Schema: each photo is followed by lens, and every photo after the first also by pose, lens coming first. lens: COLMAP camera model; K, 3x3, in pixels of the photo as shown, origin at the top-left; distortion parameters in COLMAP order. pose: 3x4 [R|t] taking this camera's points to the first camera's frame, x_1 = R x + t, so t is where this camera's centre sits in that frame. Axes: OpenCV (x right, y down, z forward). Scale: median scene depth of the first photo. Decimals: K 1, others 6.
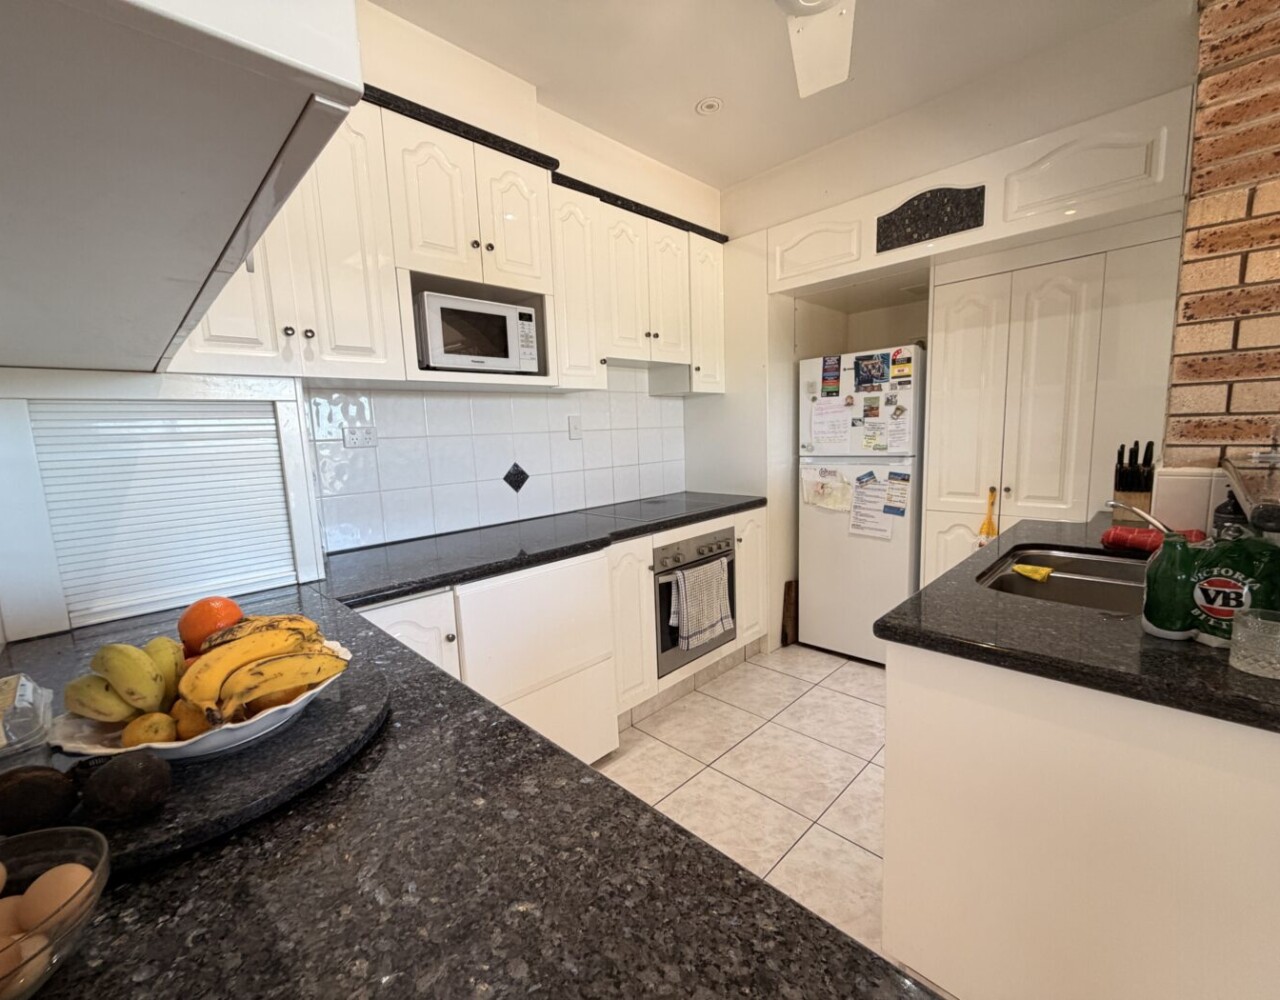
lens RADIAL K [[530.6, 0, 636.8], [0, 530.6, 500.8], [0, 0, 1]] dist [0.000960, -0.000394]
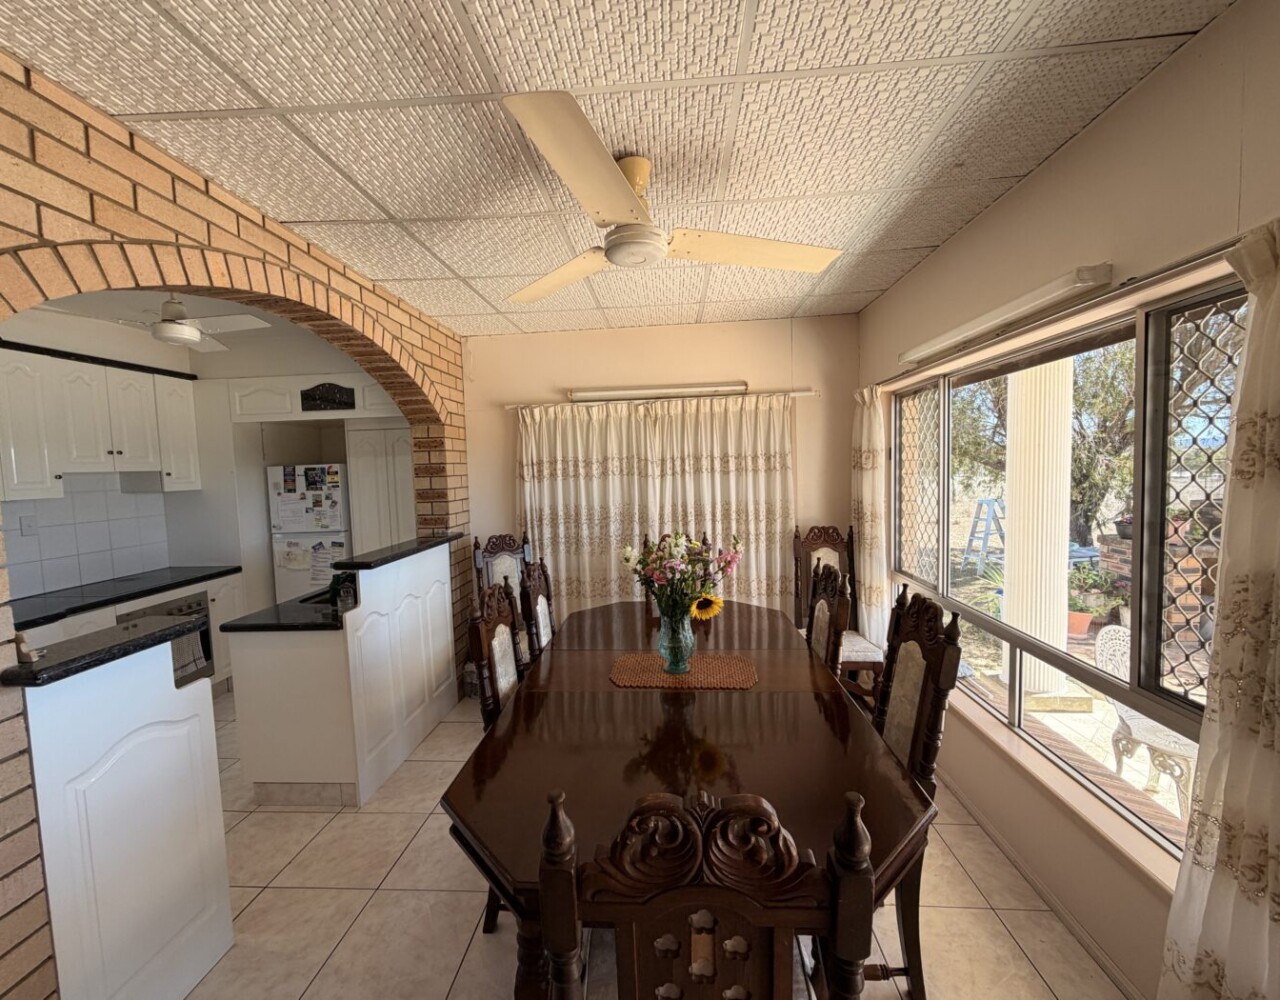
lens RADIAL K [[530.6, 0, 637.9], [0, 530.6, 500.3], [0, 0, 1]] dist [0.000960, -0.000394]
pose [[0.752867, -0.029749, 0.657500, 0.148269], [0.089563, 0.994316, -0.057566, -0.005024], [-0.652050, 0.102227, 0.751253, -0.890219]]
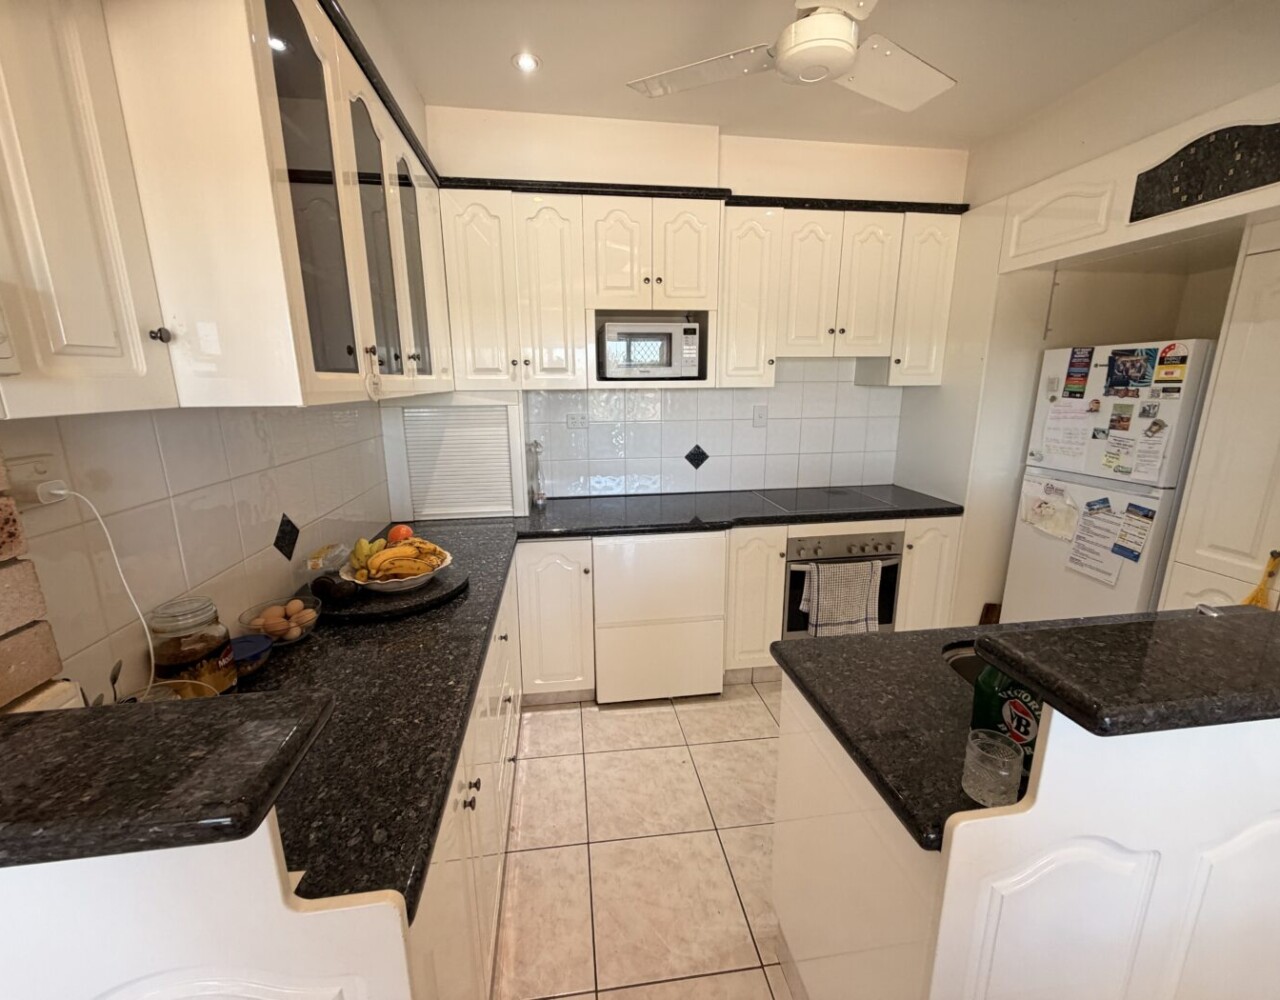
lens RADIAL K [[530.6, 0, 637.2], [0, 530.6, 500.1], [0, 0, 1]] dist [0.000960, -0.000394]
pose [[0.801866, 0.164416, -0.574437, 0.392090], [-0.103713, 0.985101, 0.137183, -0.103196], [0.588434, -0.050425, 0.806972, -0.061995]]
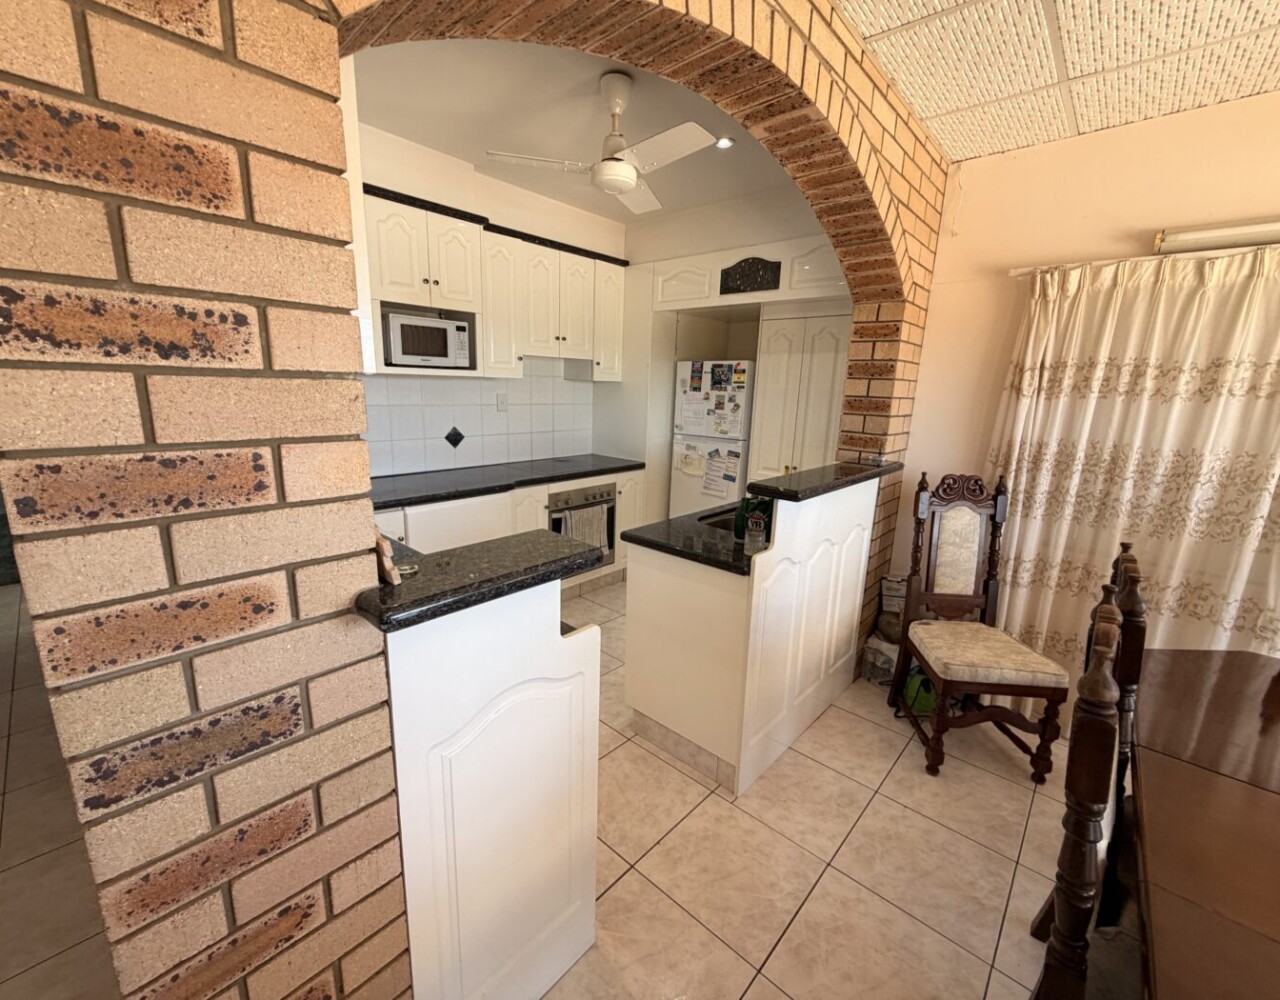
lens RADIAL K [[530.6, 0, 635.7], [0, 530.6, 500.8], [0, 0, 1]] dist [0.000960, -0.000394]
pose [[0.996191, 0.058298, 0.064843, 0.171917], [-0.063588, 0.994539, 0.082759, -0.025013], [-0.059664, -0.086567, 0.994458, -0.440509]]
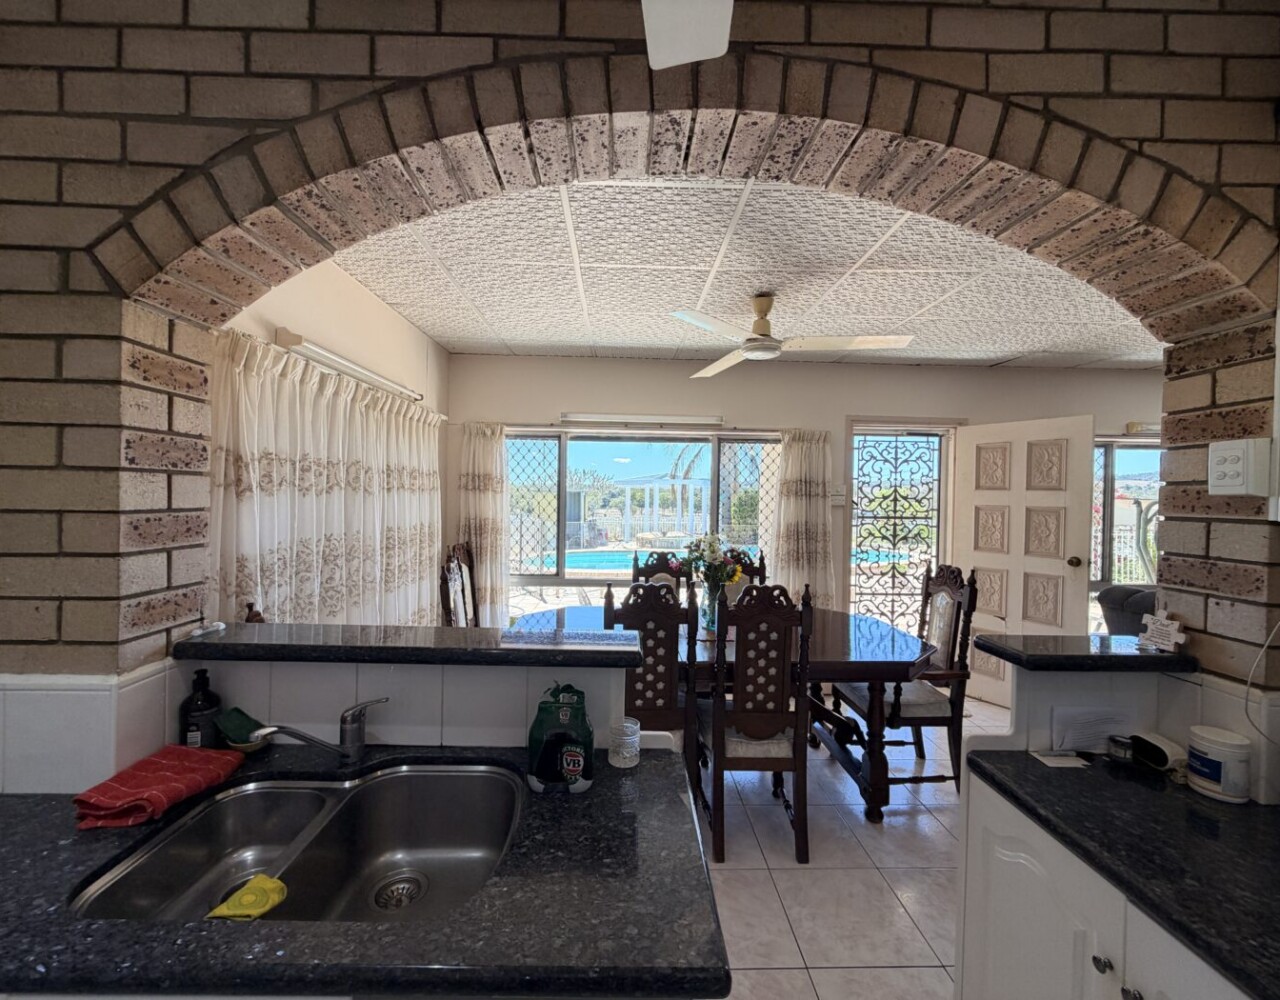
lens RADIAL K [[530.6, 0, 638.6], [0, 530.6, 500.1], [0, 0, 1]] dist [0.000960, -0.000394]
pose [[-0.728556, 0.014545, 0.684832, 0.039636], [0.097144, 0.991863, 0.082279, -0.183032], [-0.678063, 0.126472, -0.724041, 0.679353]]
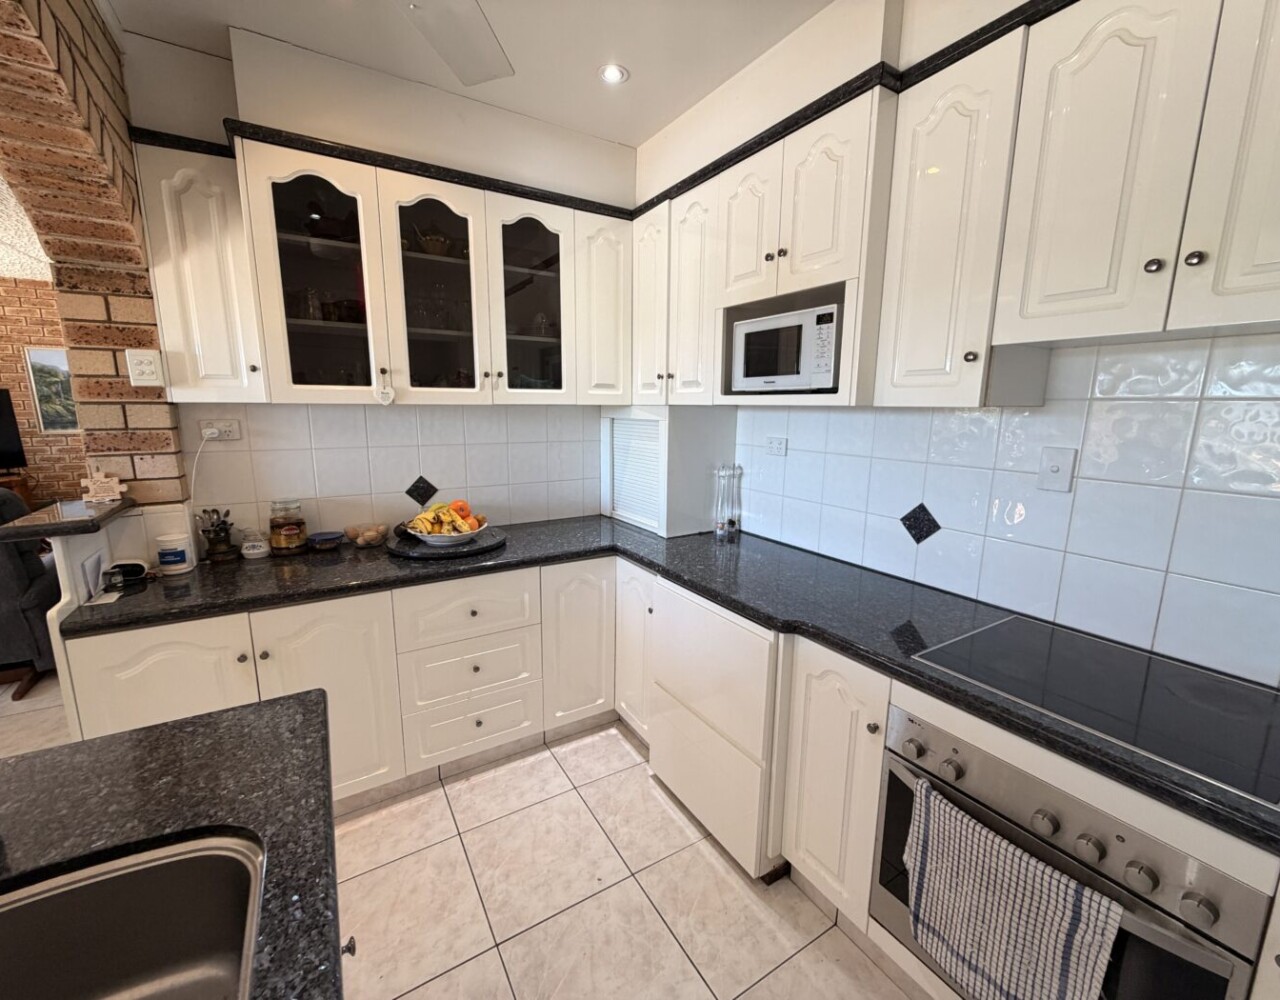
lens RADIAL K [[530.6, 0, 636.2], [0, 530.6, 500.6], [0, 0, 1]] dist [0.000960, -0.000394]
pose [[-0.231433, 0.211108, -0.949669, 0.563960], [-0.126919, 0.961277, 0.244618, -0.210678], [0.964536, 0.177143, -0.195678, 0.803451]]
